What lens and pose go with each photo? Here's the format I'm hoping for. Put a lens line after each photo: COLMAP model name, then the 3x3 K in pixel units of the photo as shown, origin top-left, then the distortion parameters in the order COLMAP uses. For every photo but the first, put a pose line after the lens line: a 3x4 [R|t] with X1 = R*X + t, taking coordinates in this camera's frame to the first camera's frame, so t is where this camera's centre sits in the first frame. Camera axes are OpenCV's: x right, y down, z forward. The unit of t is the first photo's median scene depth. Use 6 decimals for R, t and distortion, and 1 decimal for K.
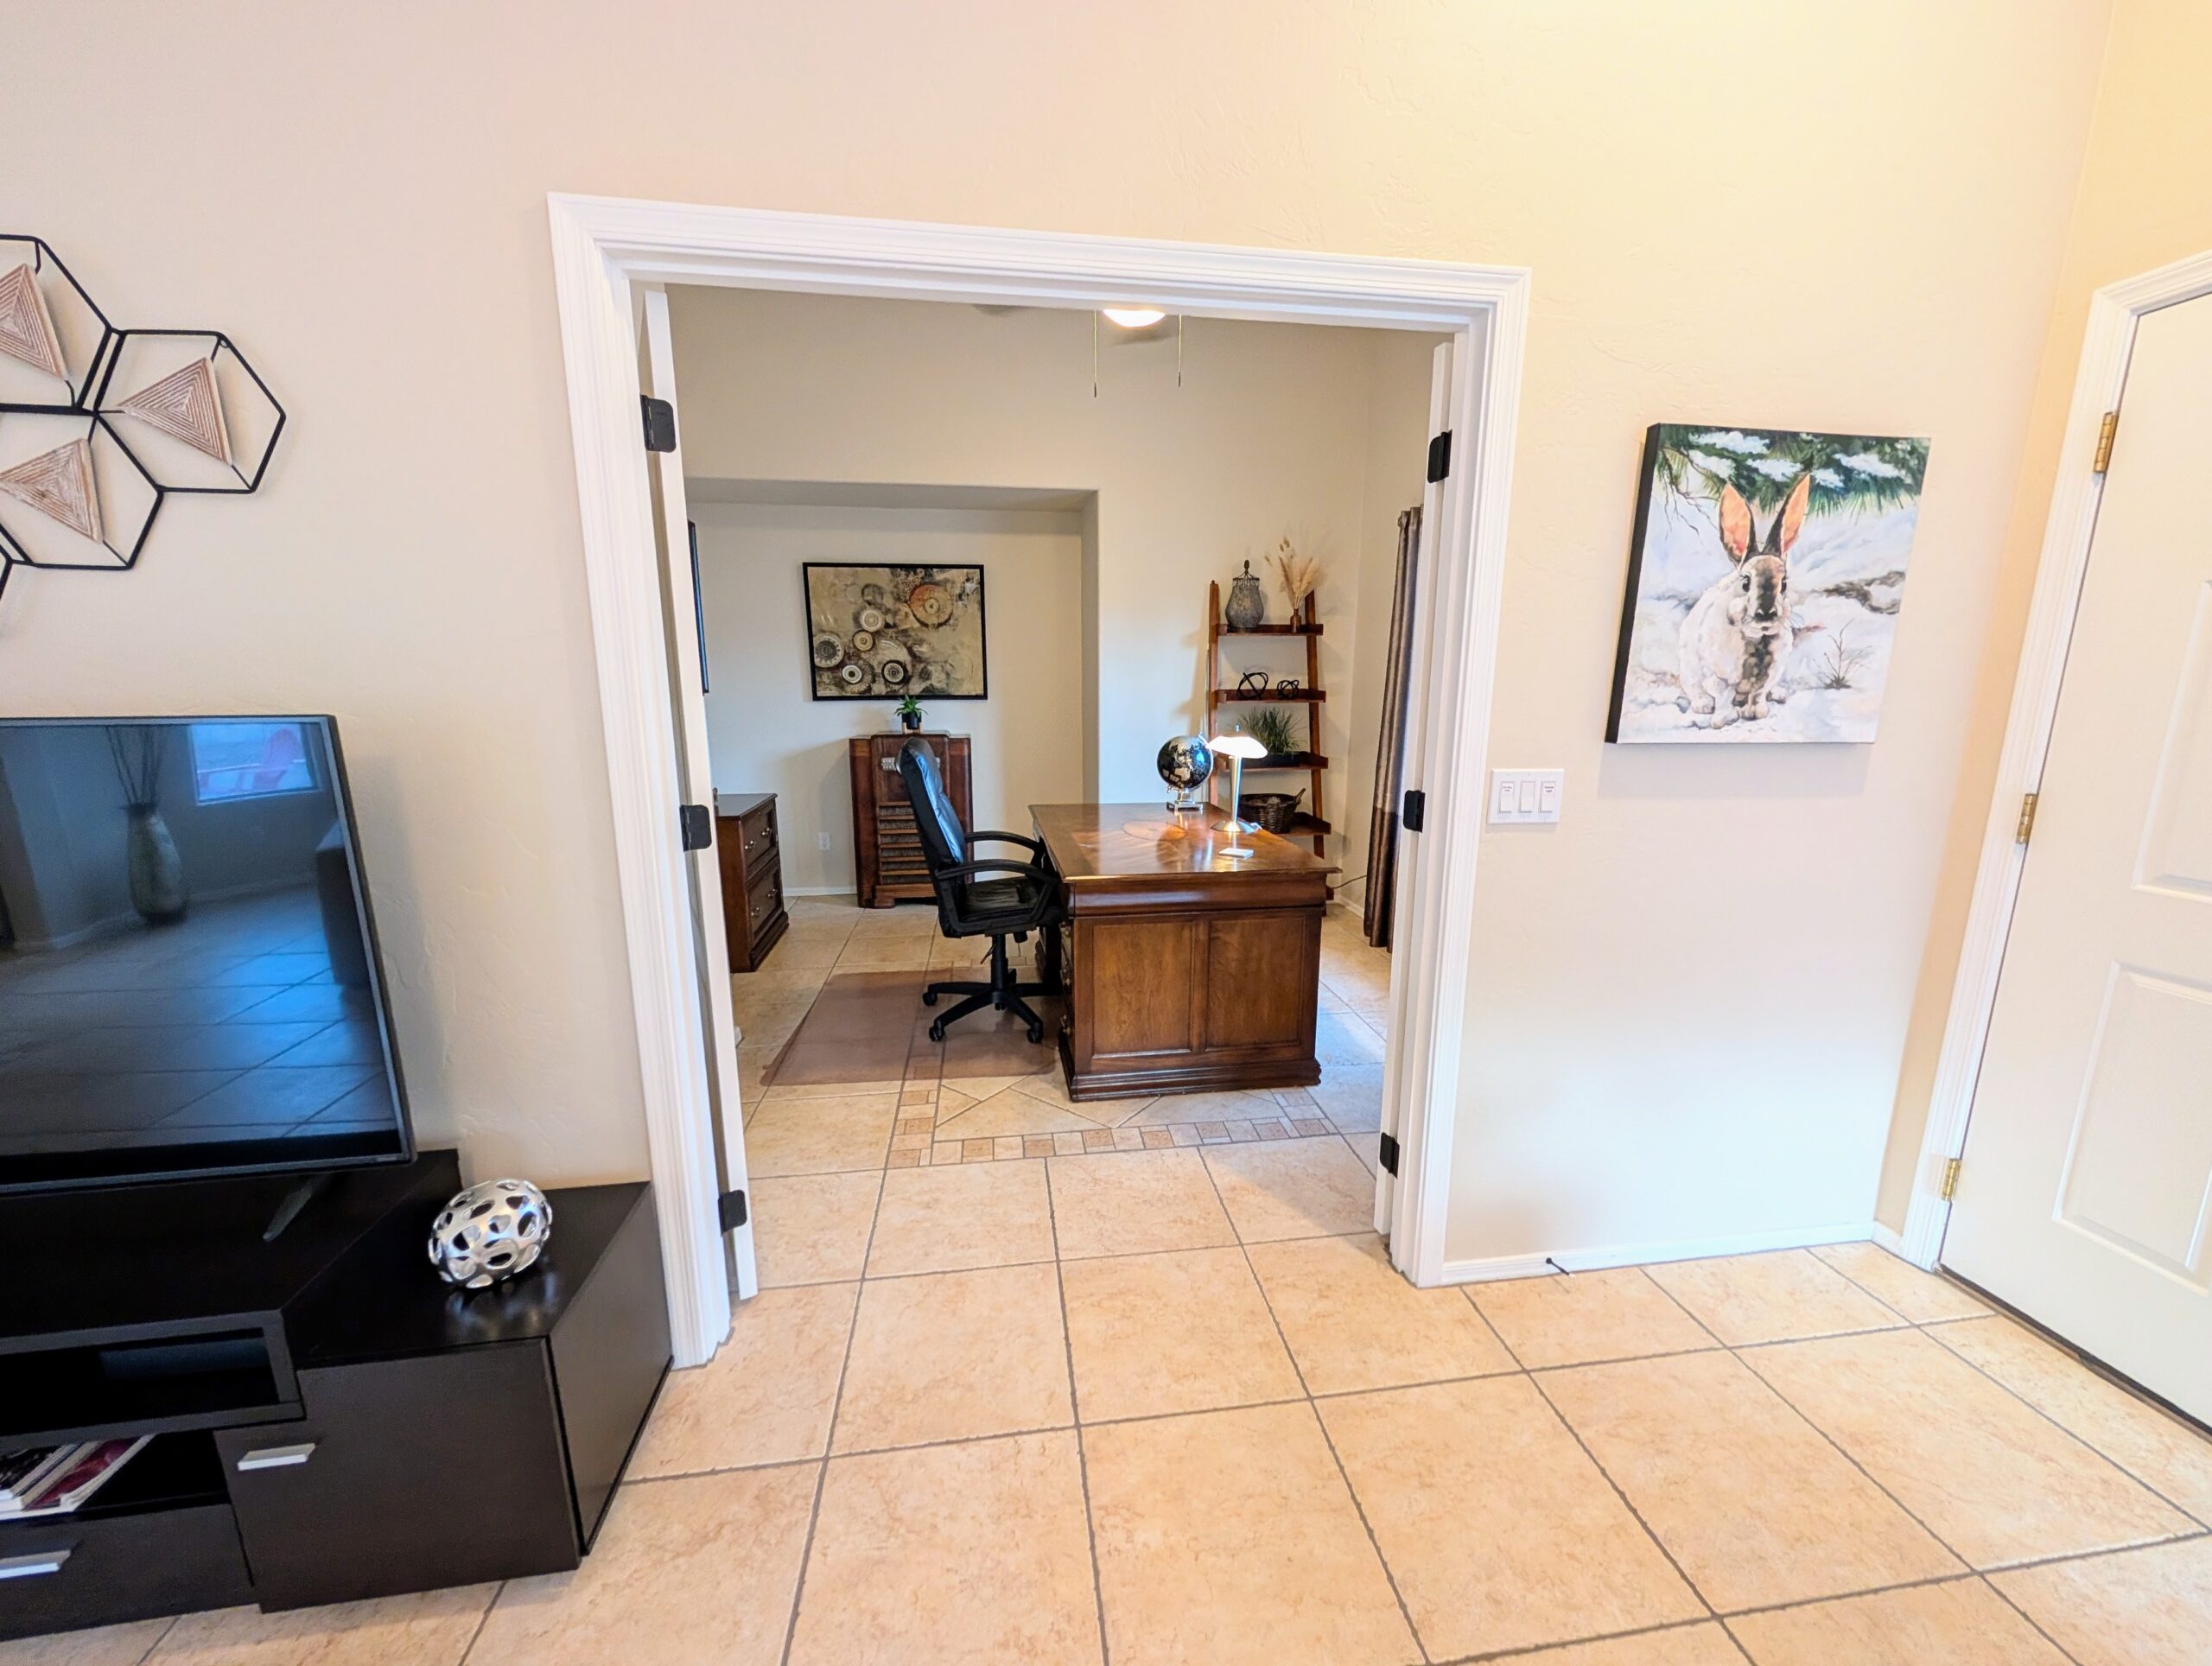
lens RADIAL K [[838.1, 0, 1110.2], [0, 838.1, 840.6], [0, 0, 1]] dist [-0.001815, 0.000662]
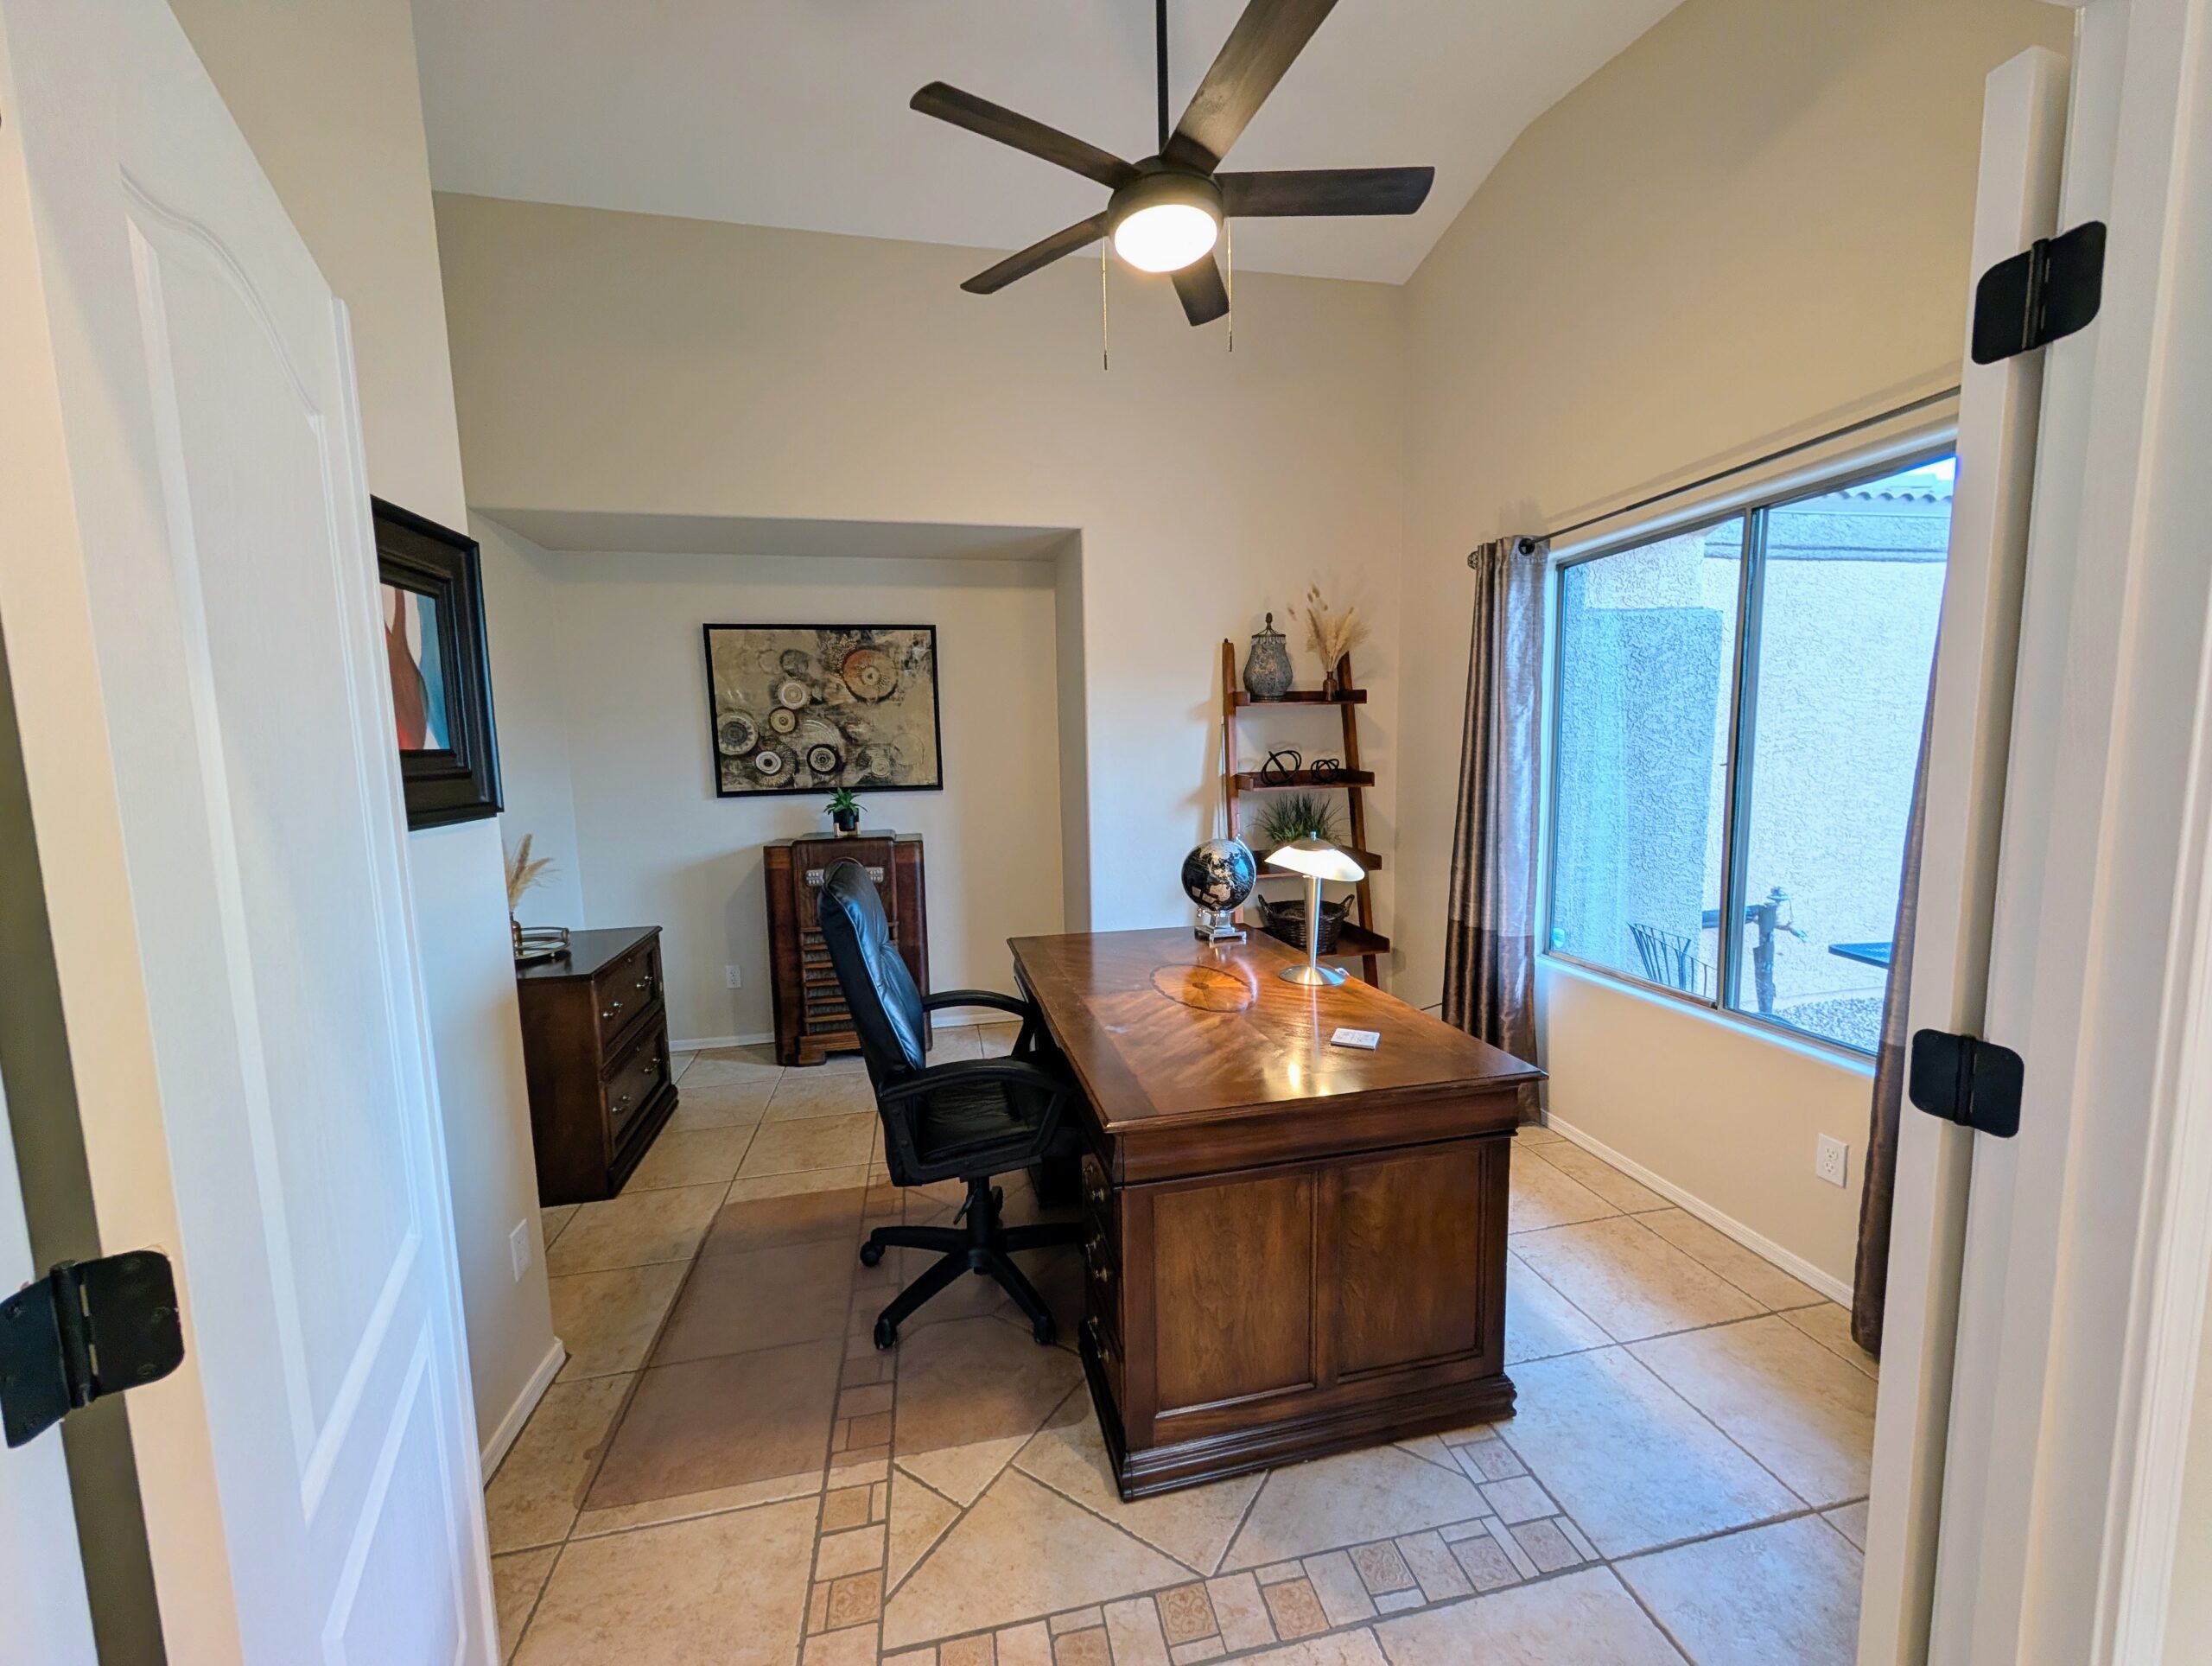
lens RADIAL K [[838.1, 0, 1106.1], [0, 838.1, 842.7], [0, 0, 1]] dist [-0.001815, 0.000662]
pose [[0.997726, -0.027915, 0.061354, -0.048190], [0.032764, 0.996296, -0.079503, -0.057704], [-0.058907, 0.081333, 0.994945, 0.232371]]
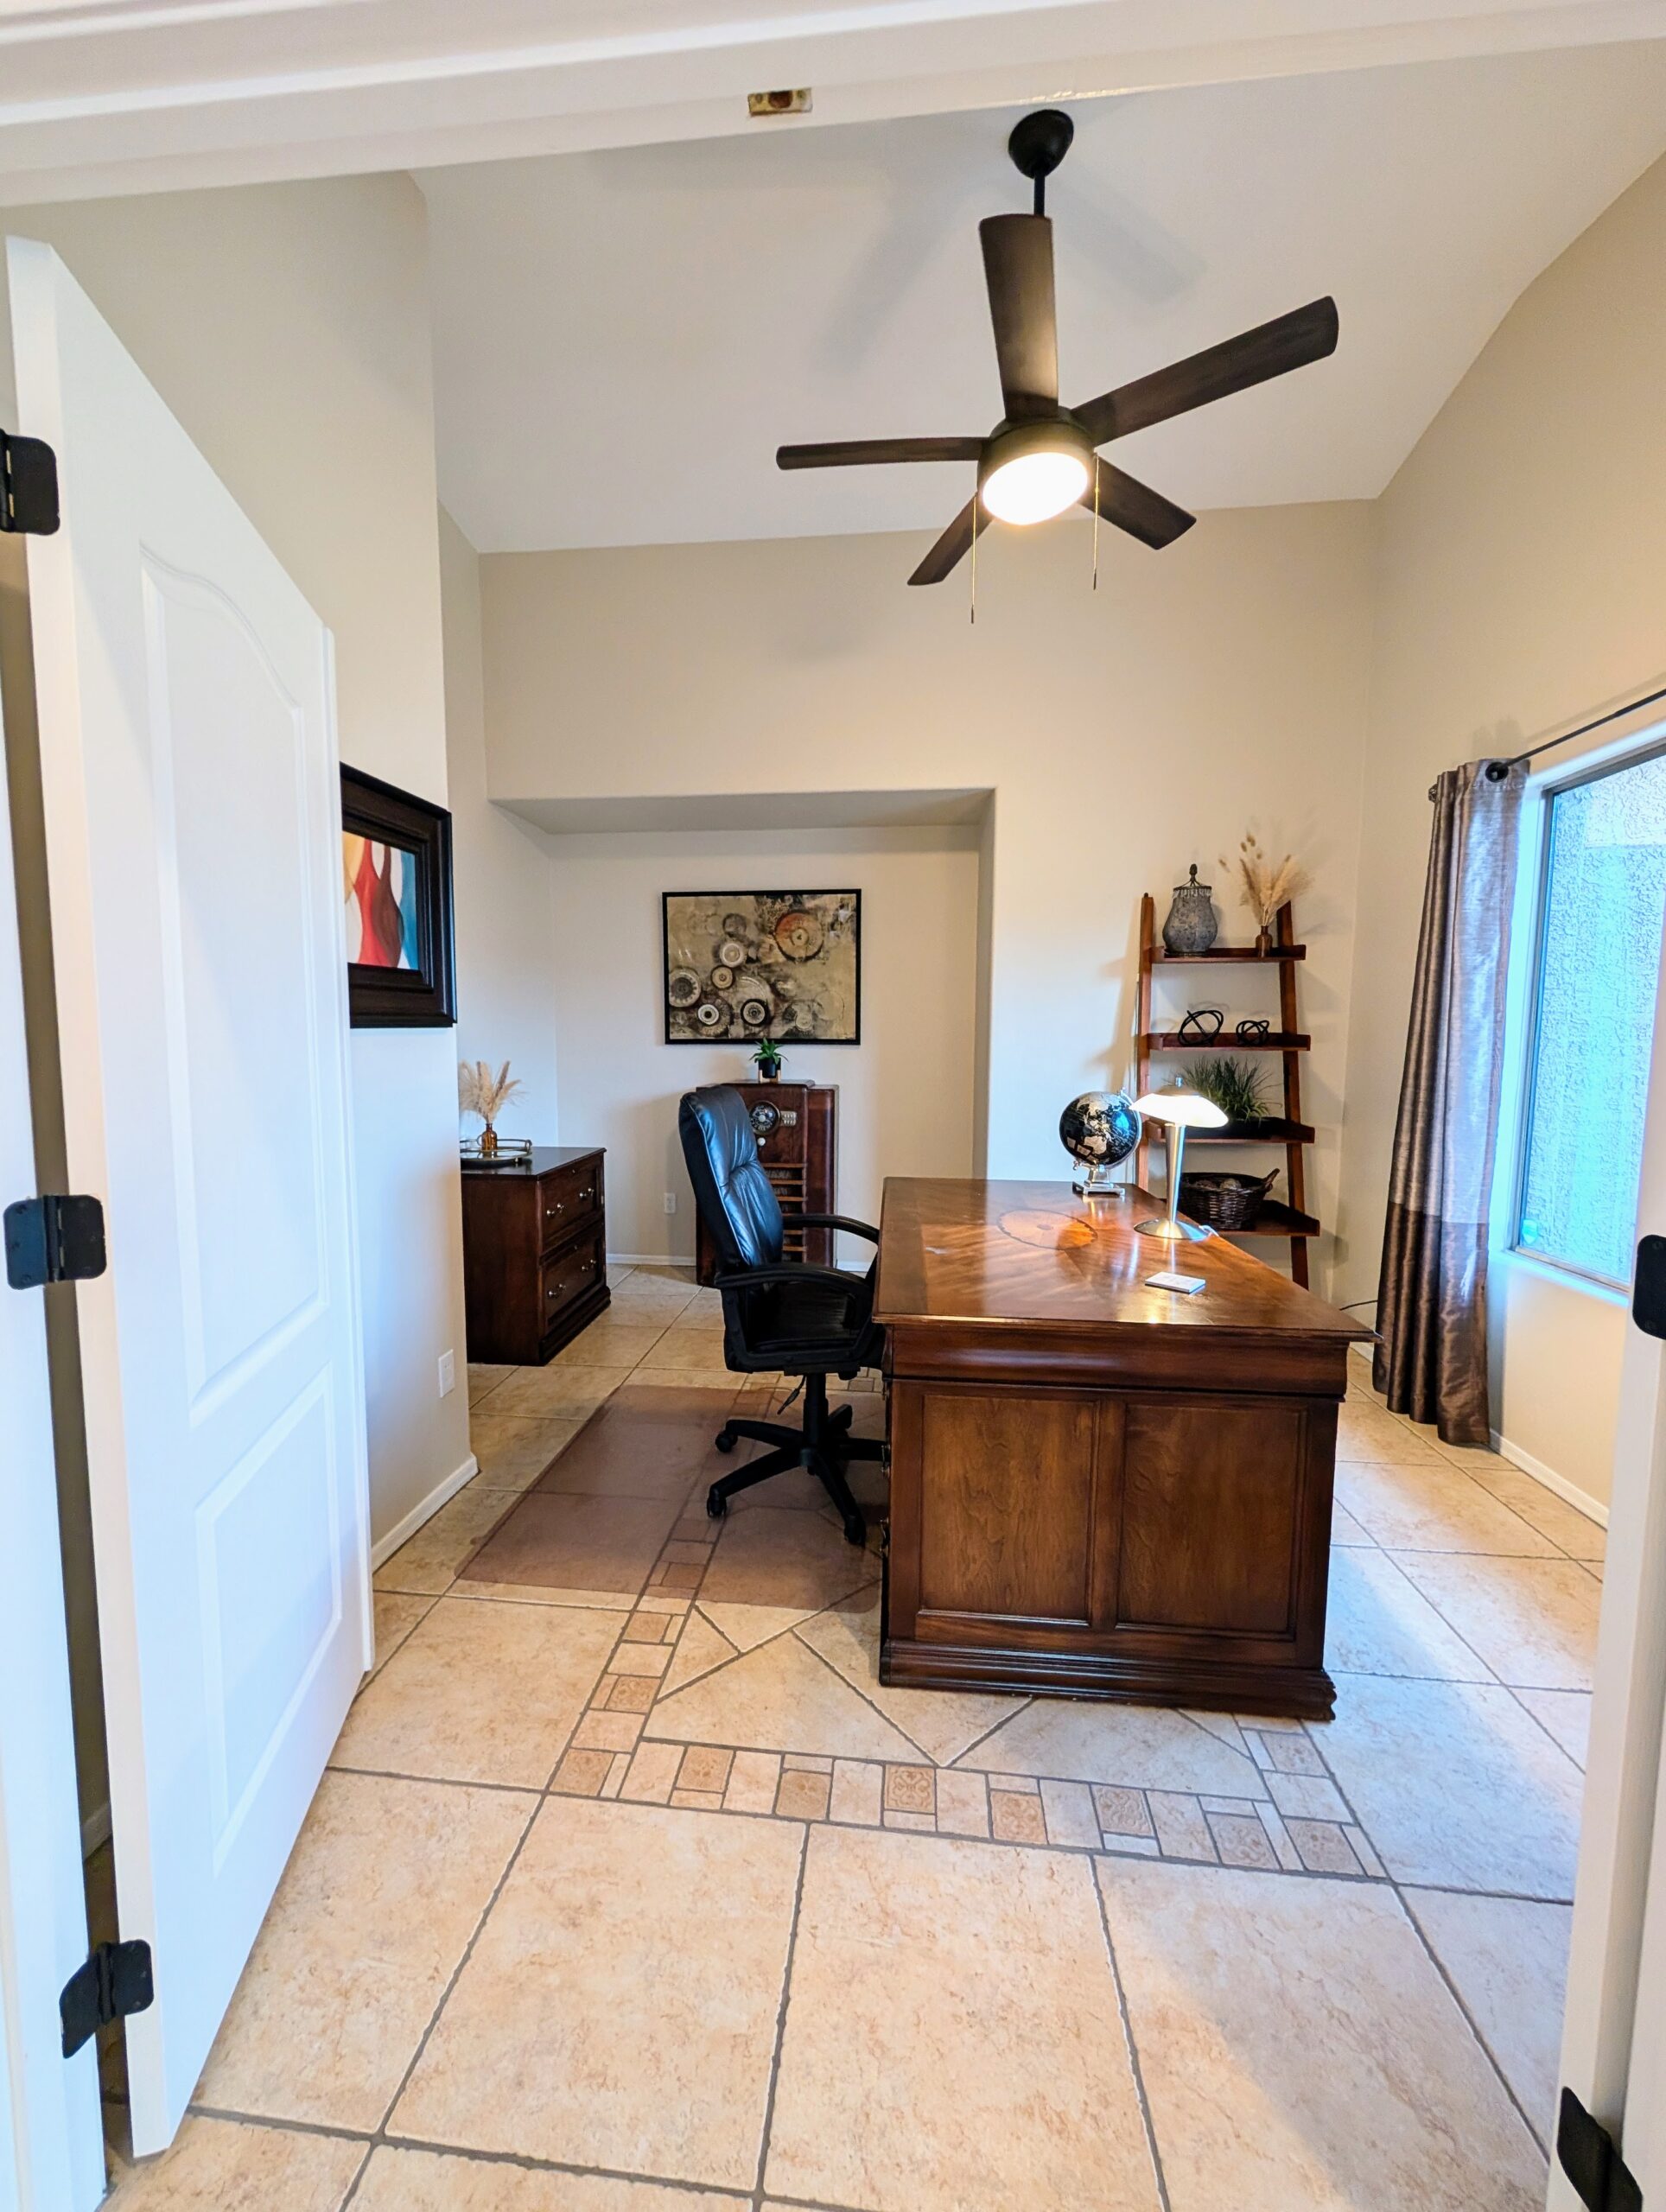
lens RADIAL K [[838.1, 0, 824.1], [0, 838.1, 1106.3], [0, 0, 1]] dist [-0.001815, 0.000662]
pose [[0.969174, 0.026269, -0.244974, 0.030896], [-0.051981, 0.993720, -0.099091, -0.025157], [0.240832, 0.108770, 0.964453, 0.215371]]
